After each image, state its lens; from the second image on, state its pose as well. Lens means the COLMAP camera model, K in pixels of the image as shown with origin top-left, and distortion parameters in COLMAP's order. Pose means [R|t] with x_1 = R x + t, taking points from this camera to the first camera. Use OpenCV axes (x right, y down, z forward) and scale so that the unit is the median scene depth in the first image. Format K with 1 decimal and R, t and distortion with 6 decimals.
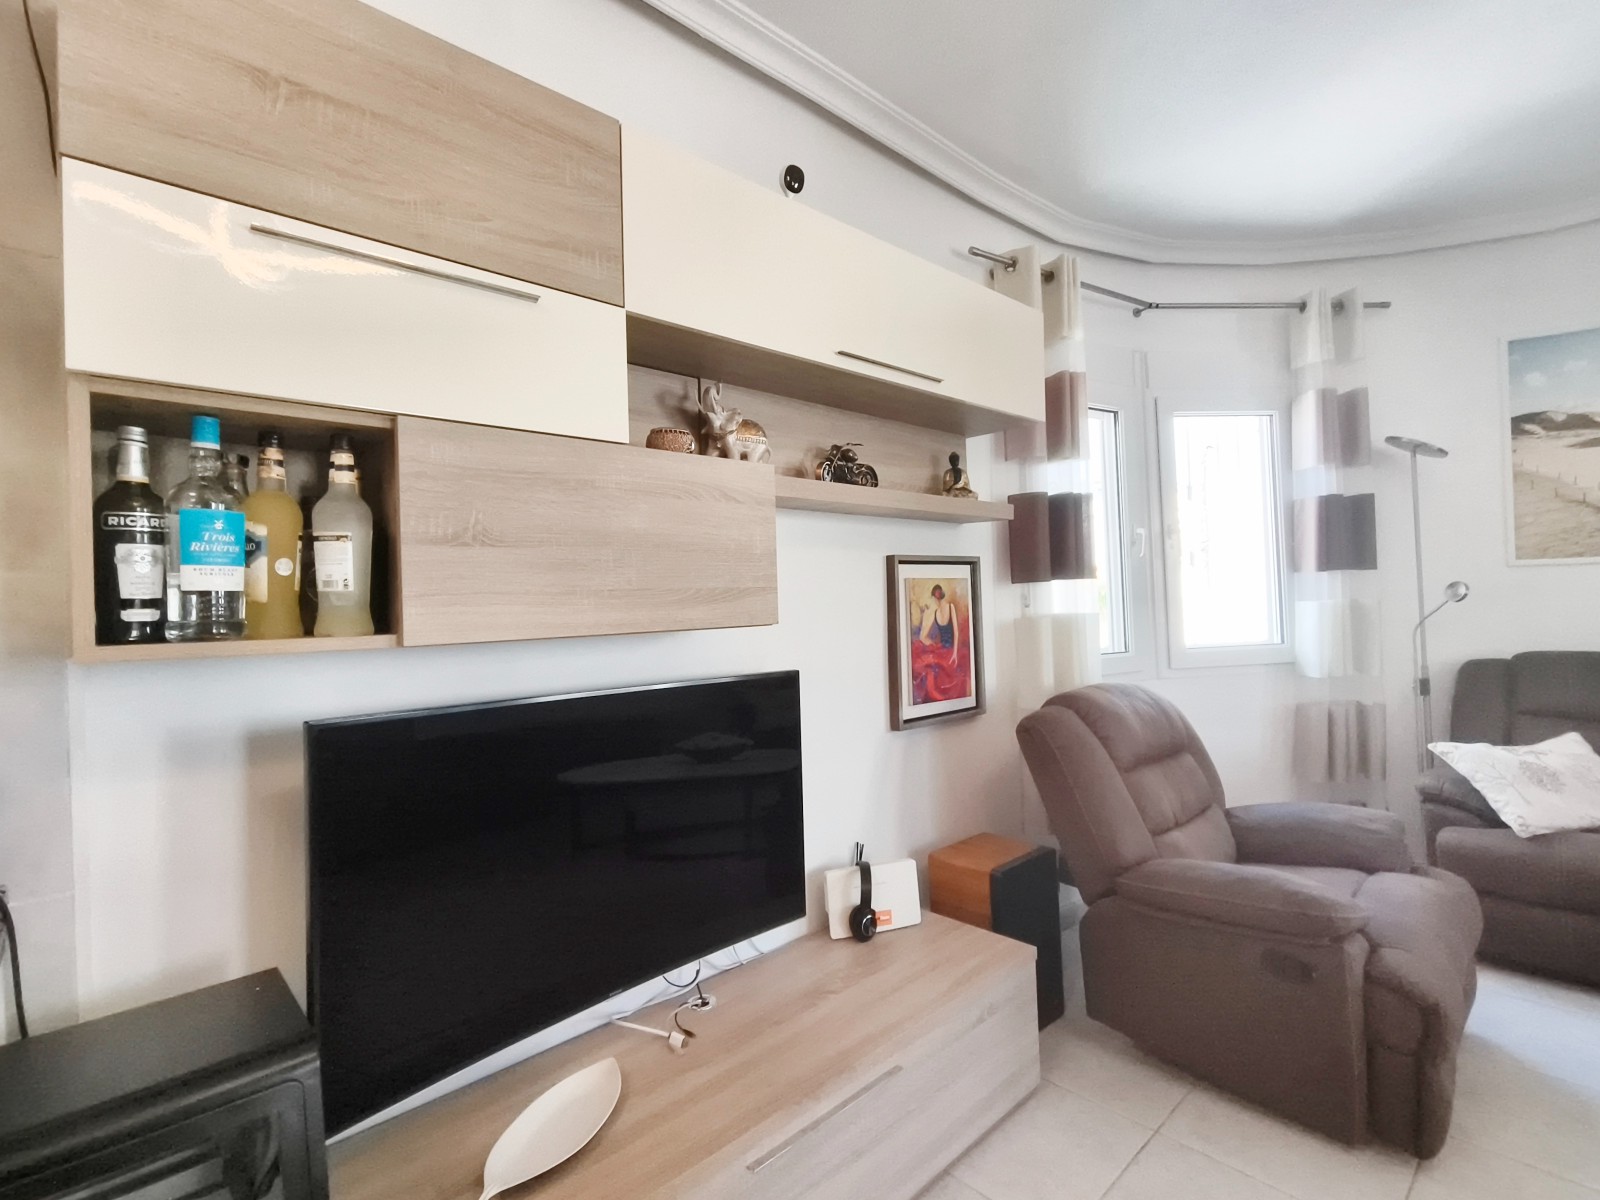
lens RADIAL K [[757.4, 0, 808.8], [0, 757.4, 591.6], [0, 0, 1]] dist [-0.004098, 0.000721]
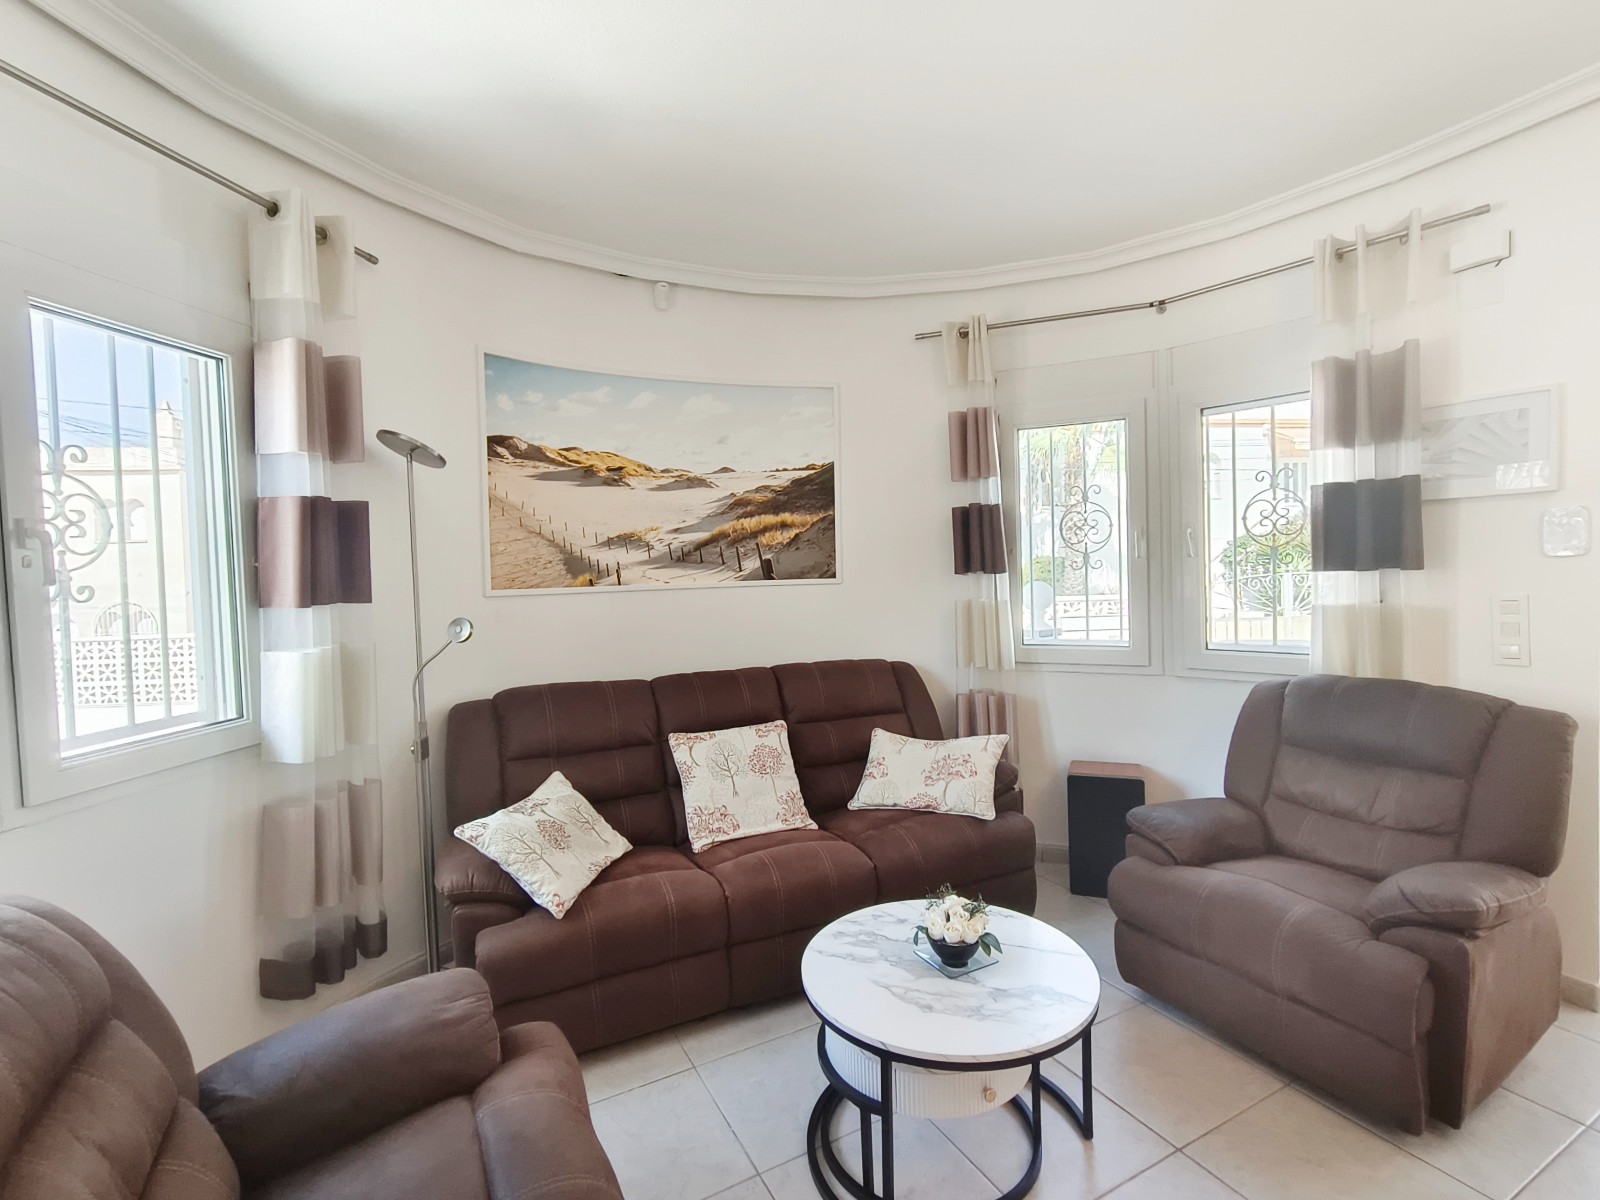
lens RADIAL K [[762.6, 0, 806.9], [0, 762.6, 590.5], [0, 0, 1]] dist [-0.001025, 0.000410]
pose [[0.261957, 0.000565, 0.965079, 0.156327], [0.002236, 0.999997, -0.001192, -0.047733], [-0.965077, 0.002470, 0.261955, 0.453872]]
